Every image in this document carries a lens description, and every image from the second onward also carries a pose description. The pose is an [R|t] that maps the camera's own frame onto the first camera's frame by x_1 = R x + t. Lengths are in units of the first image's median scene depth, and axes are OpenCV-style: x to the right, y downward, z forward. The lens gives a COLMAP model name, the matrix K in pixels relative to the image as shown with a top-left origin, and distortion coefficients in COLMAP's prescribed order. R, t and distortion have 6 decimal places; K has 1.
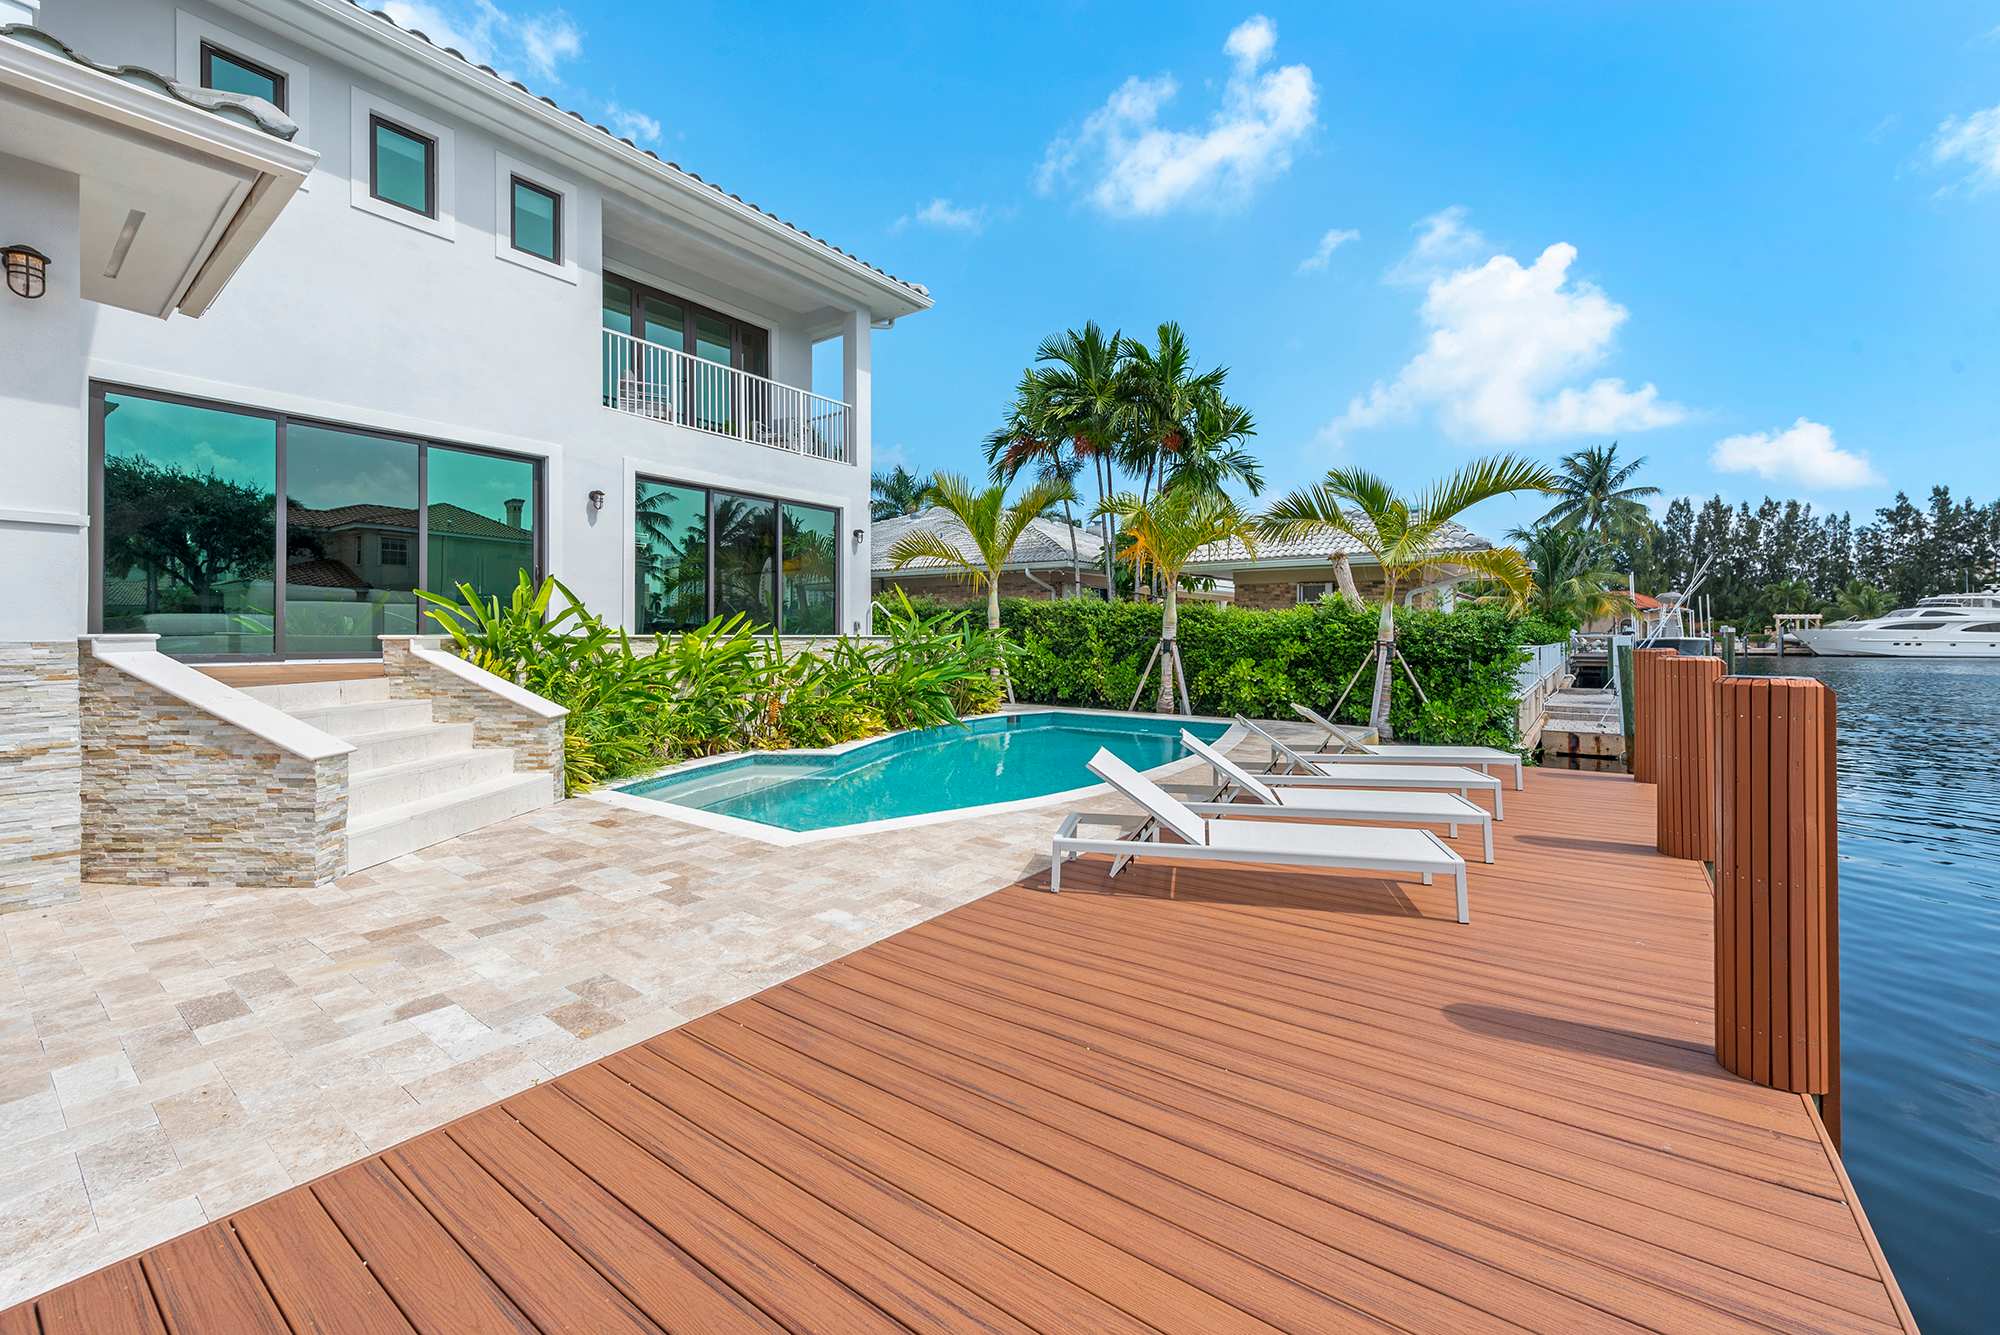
lens RADIAL K [[812.5, 0, 1028.4], [0, 812.5, 637.3], [0, 0, 1]] dist [0.013763, -0.001887]
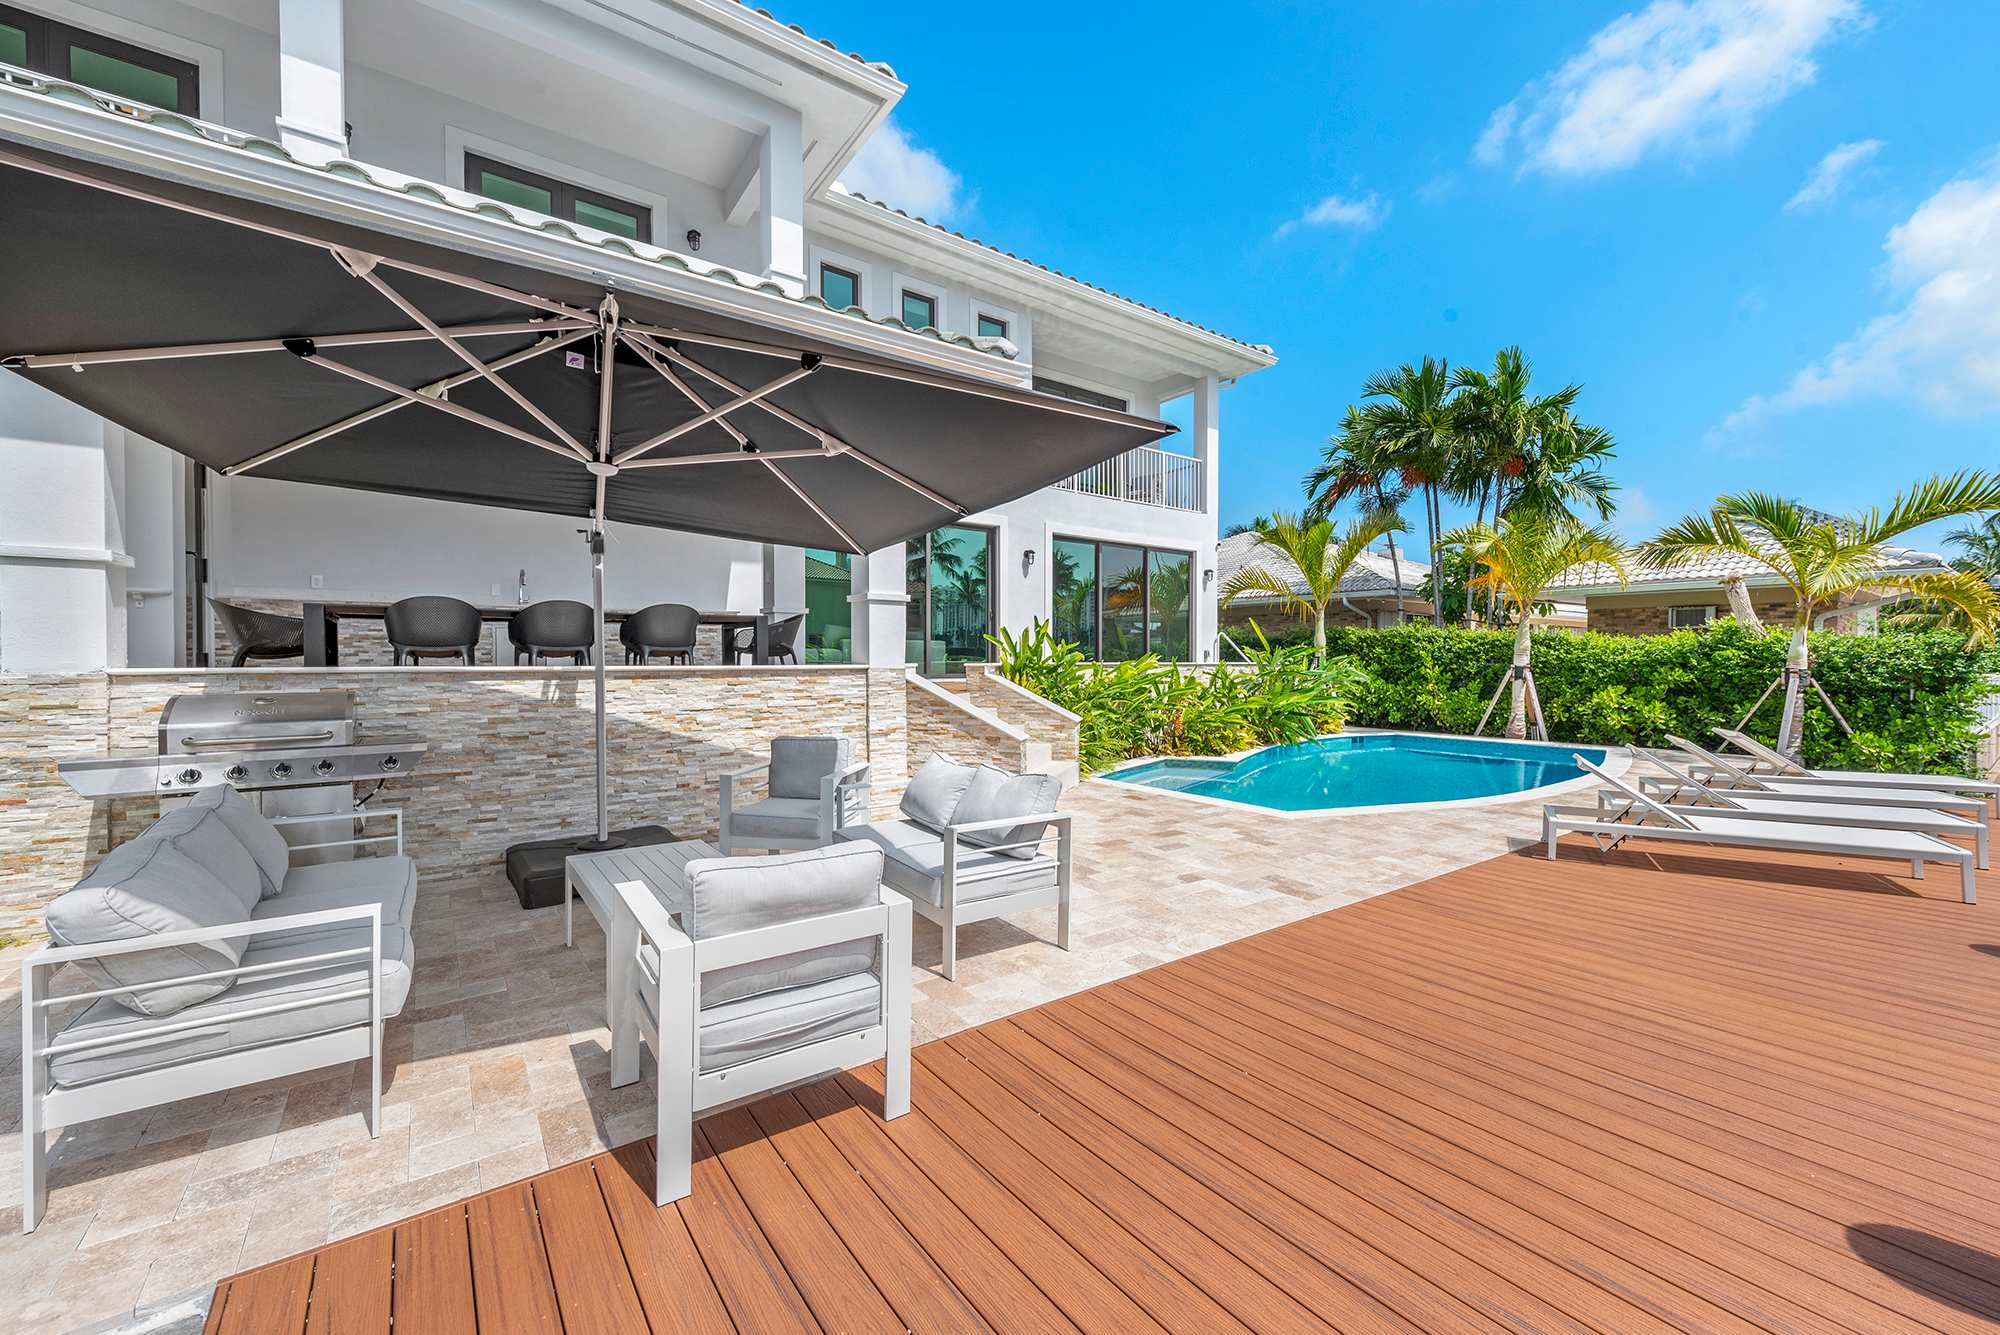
lens RADIAL K [[812.5, 0, 1006.9], [0, 812.5, 673.4], [0, 0, 1]] dist [0.013763, -0.001887]
pose [[0.952771, 0.004529, -0.303656, -0.135137], [-0.000512, 0.999911, 0.013307, -0.001889], [0.303689, -0.012522, 0.952689, -0.175241]]
